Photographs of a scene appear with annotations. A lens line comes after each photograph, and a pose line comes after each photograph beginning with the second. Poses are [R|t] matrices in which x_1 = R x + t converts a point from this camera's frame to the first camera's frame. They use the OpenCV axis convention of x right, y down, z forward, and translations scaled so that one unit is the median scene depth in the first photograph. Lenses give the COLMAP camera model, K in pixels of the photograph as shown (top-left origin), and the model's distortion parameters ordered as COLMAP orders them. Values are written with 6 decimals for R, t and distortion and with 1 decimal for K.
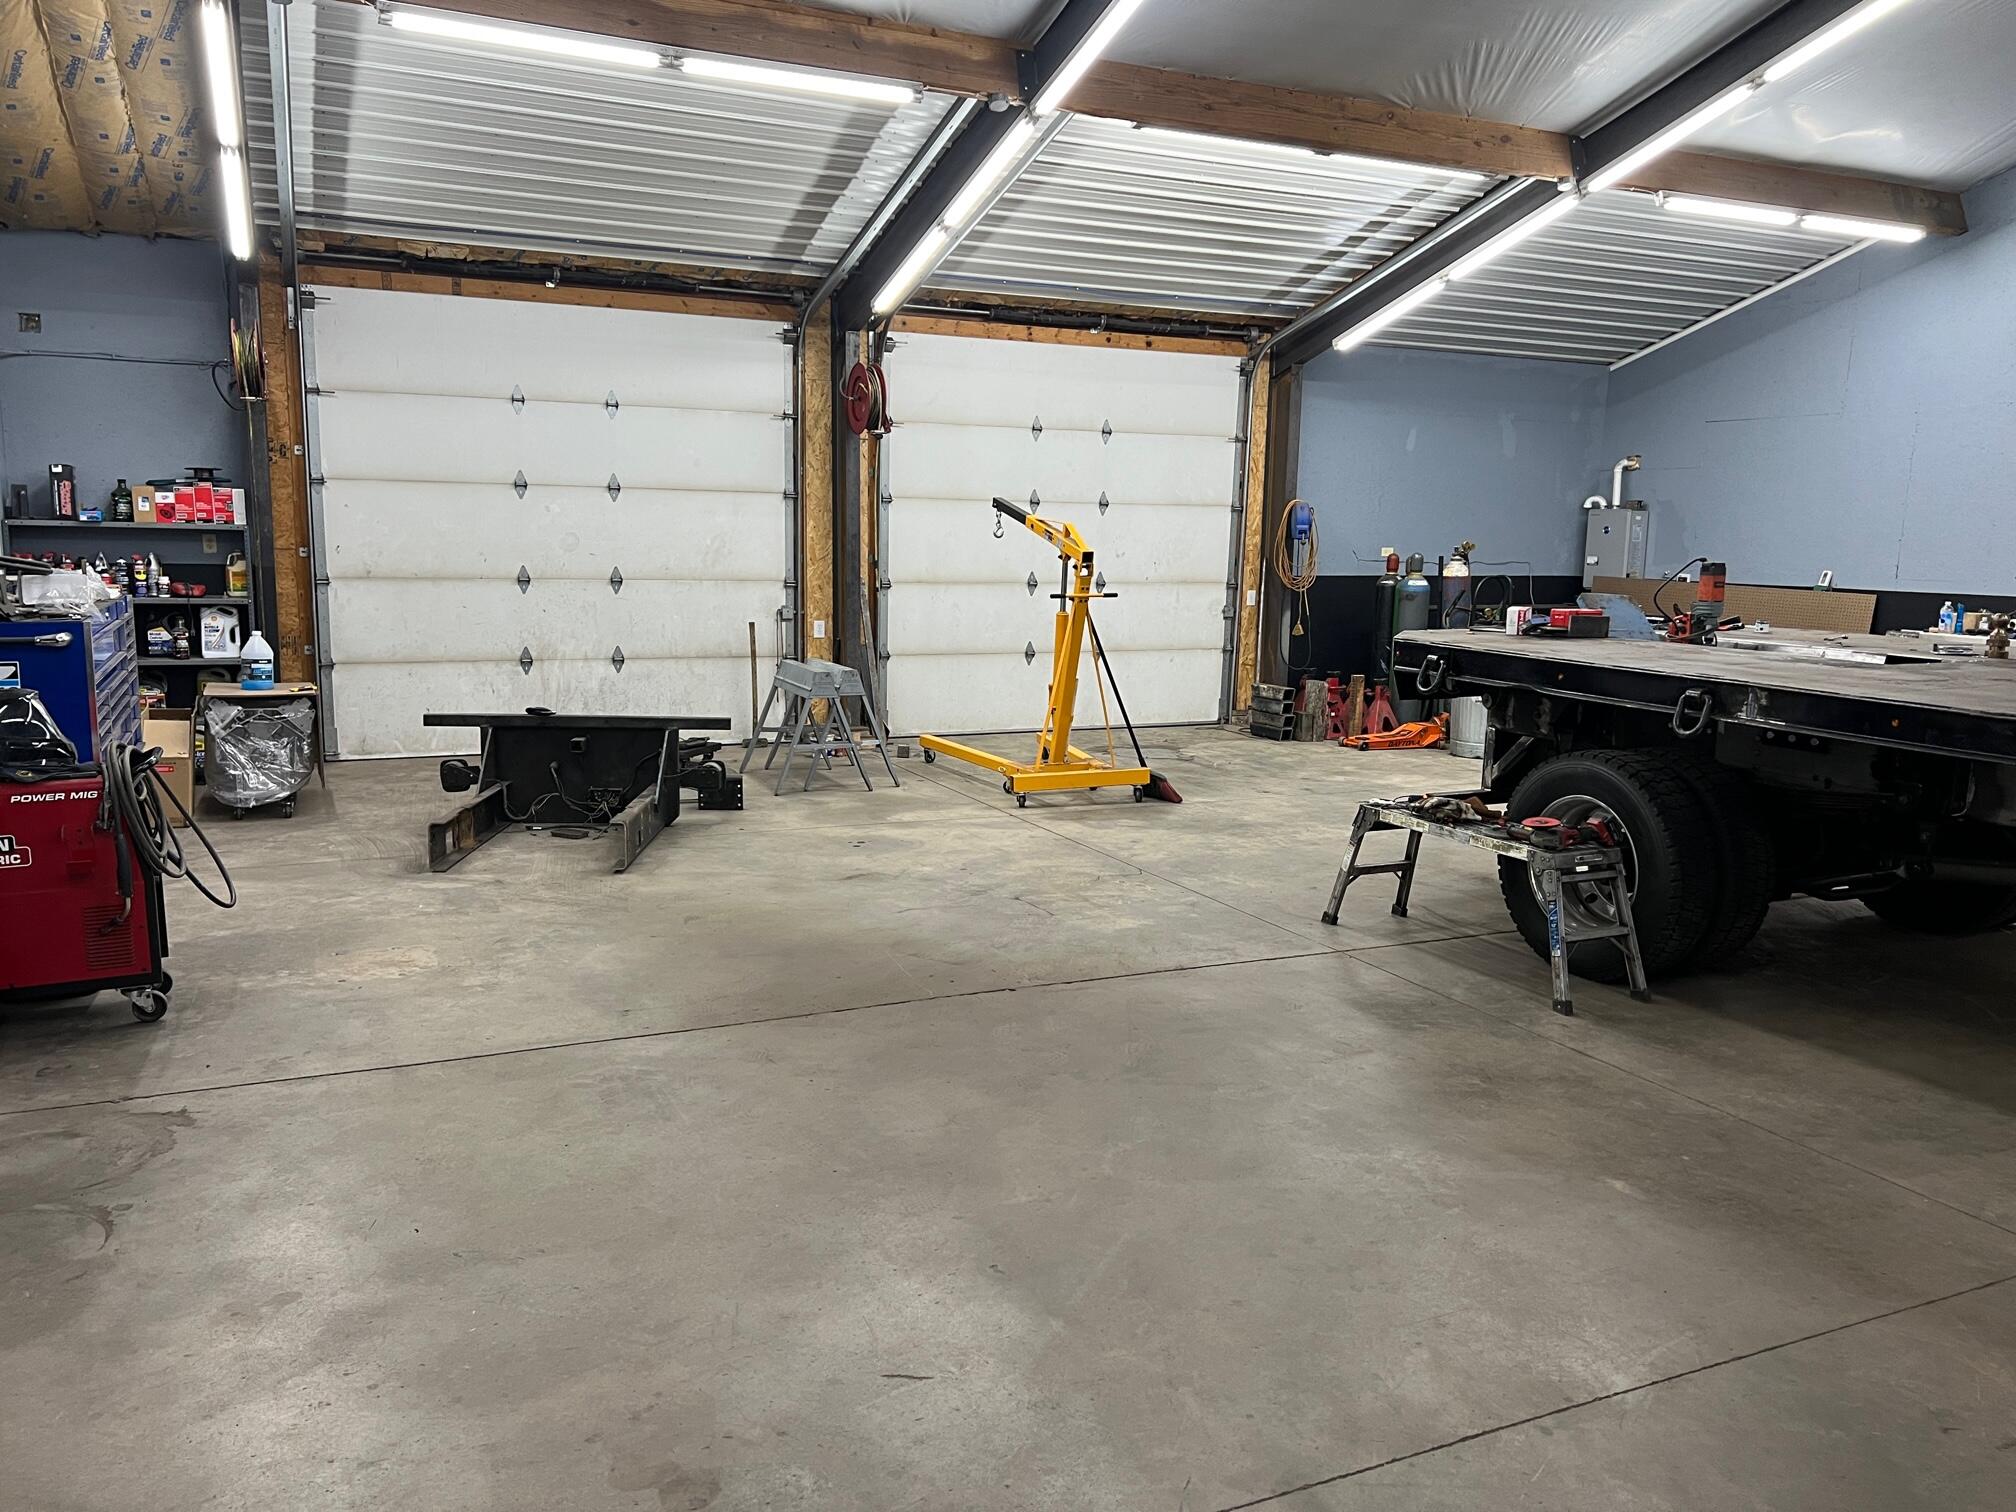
lens RADIAL K [[1521.5, 0, 1011.5], [0, 1521.5, 768.2], [0, 0, 1]] dist [0.041629, -0.037831]
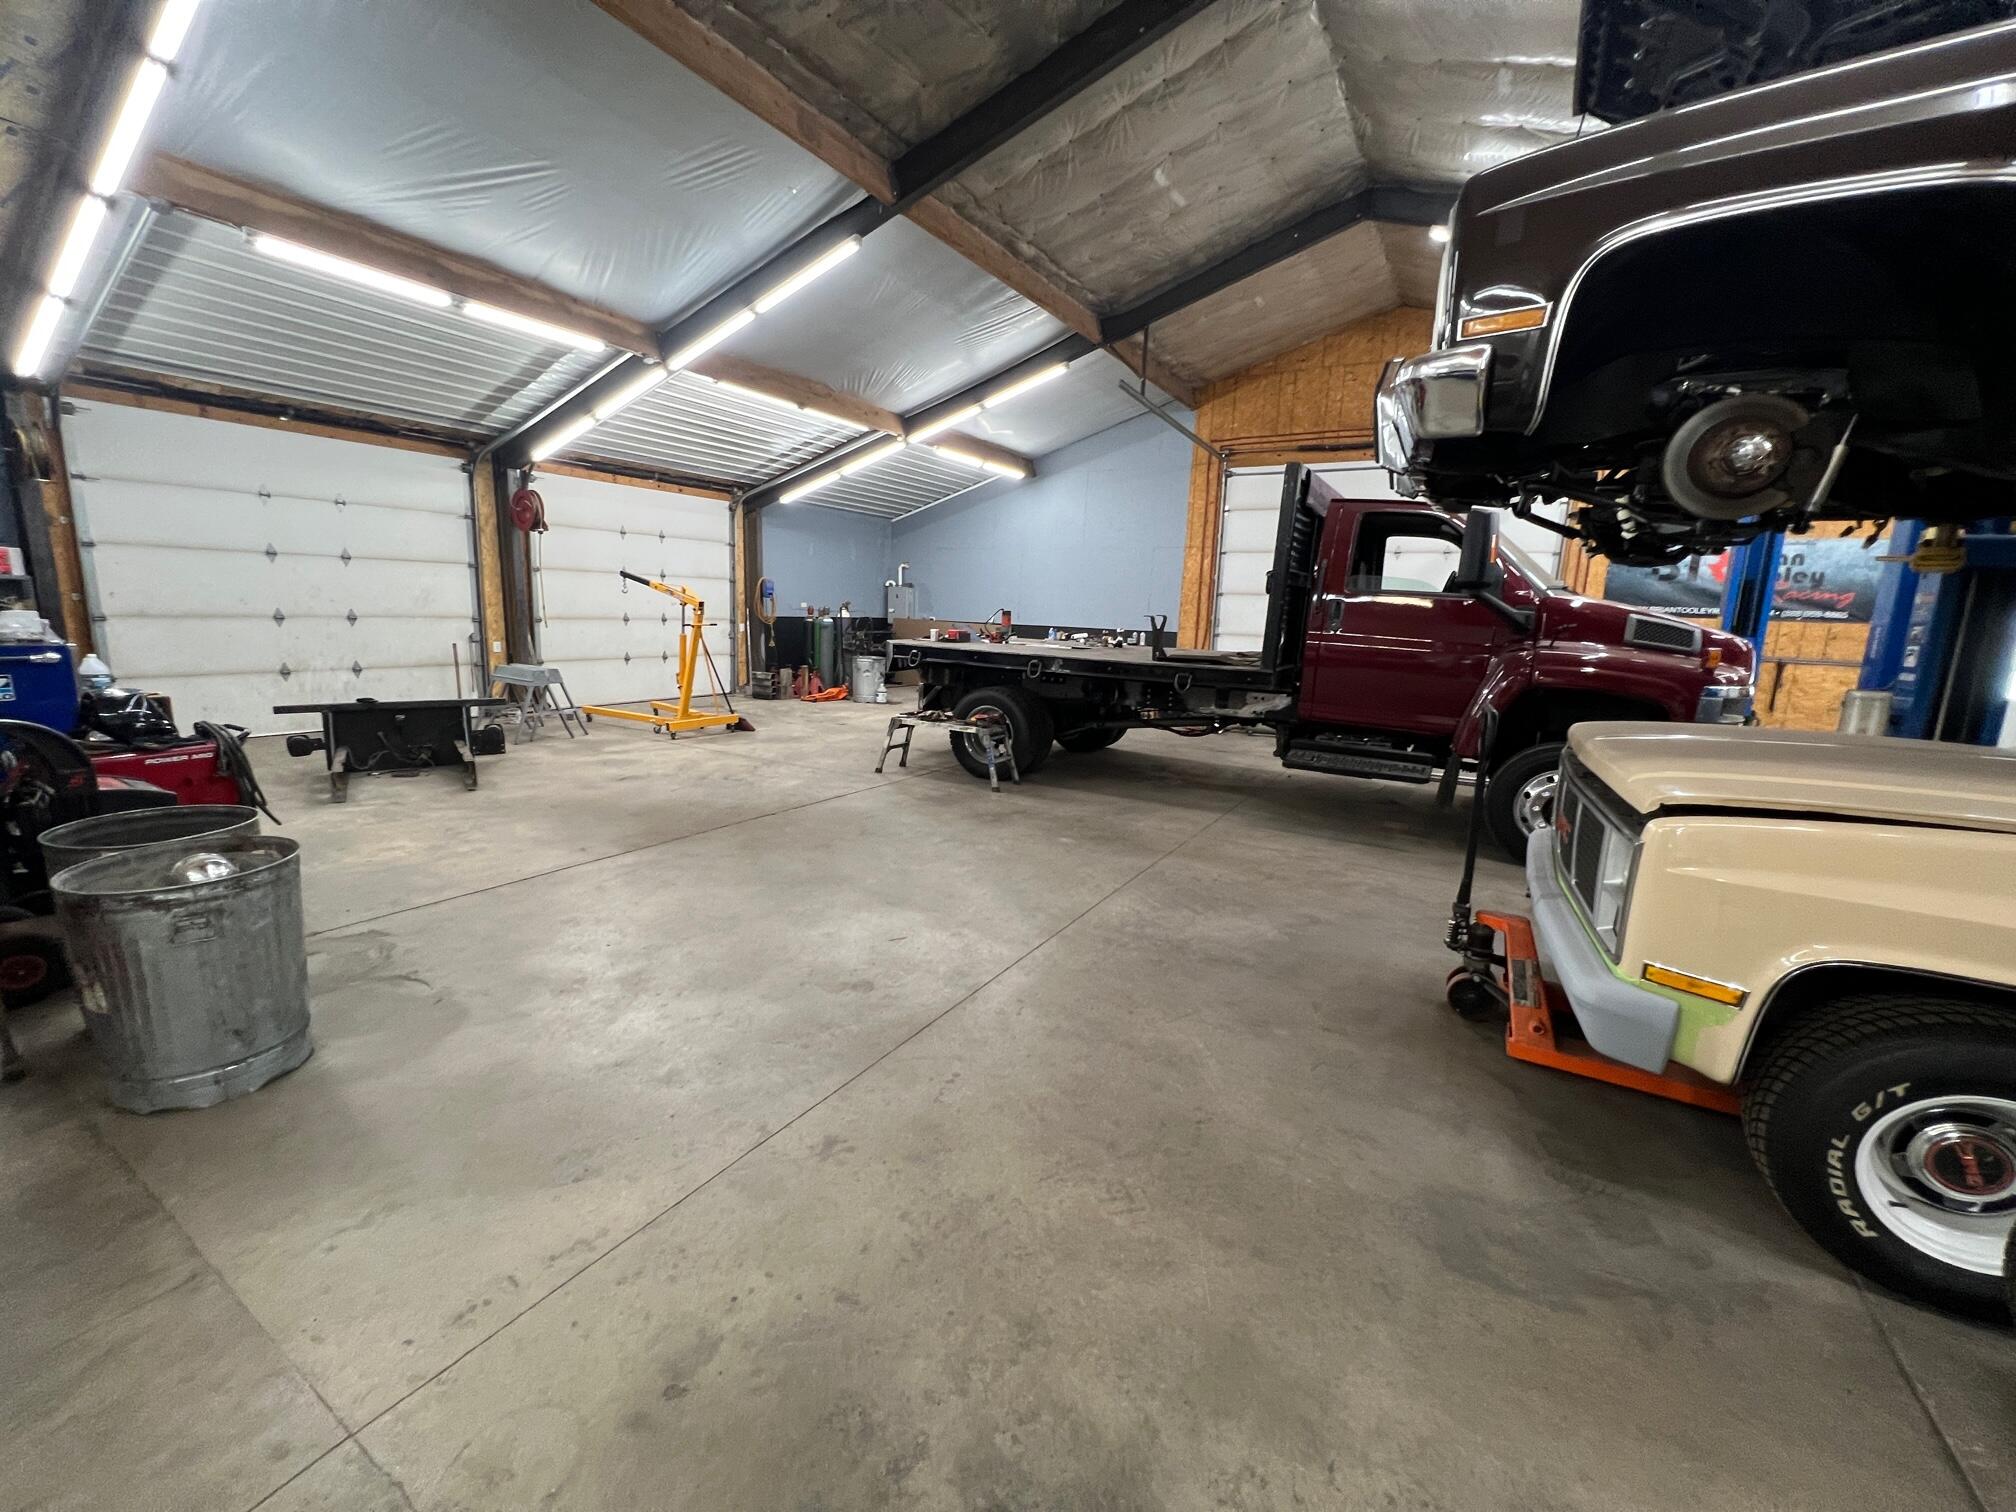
lens RADIAL K [[809.0, 0, 1008.3], [0, 809.0, 762.4], [0, 0, 1]] dist [-0.006817, 0.001452]
pose [[0.823895, -0.096899, 0.558398, -0.197615], [0.069058, 0.995098, 0.070787, 0.011433], [-0.562520, -0.019759, 0.826548, -0.053203]]
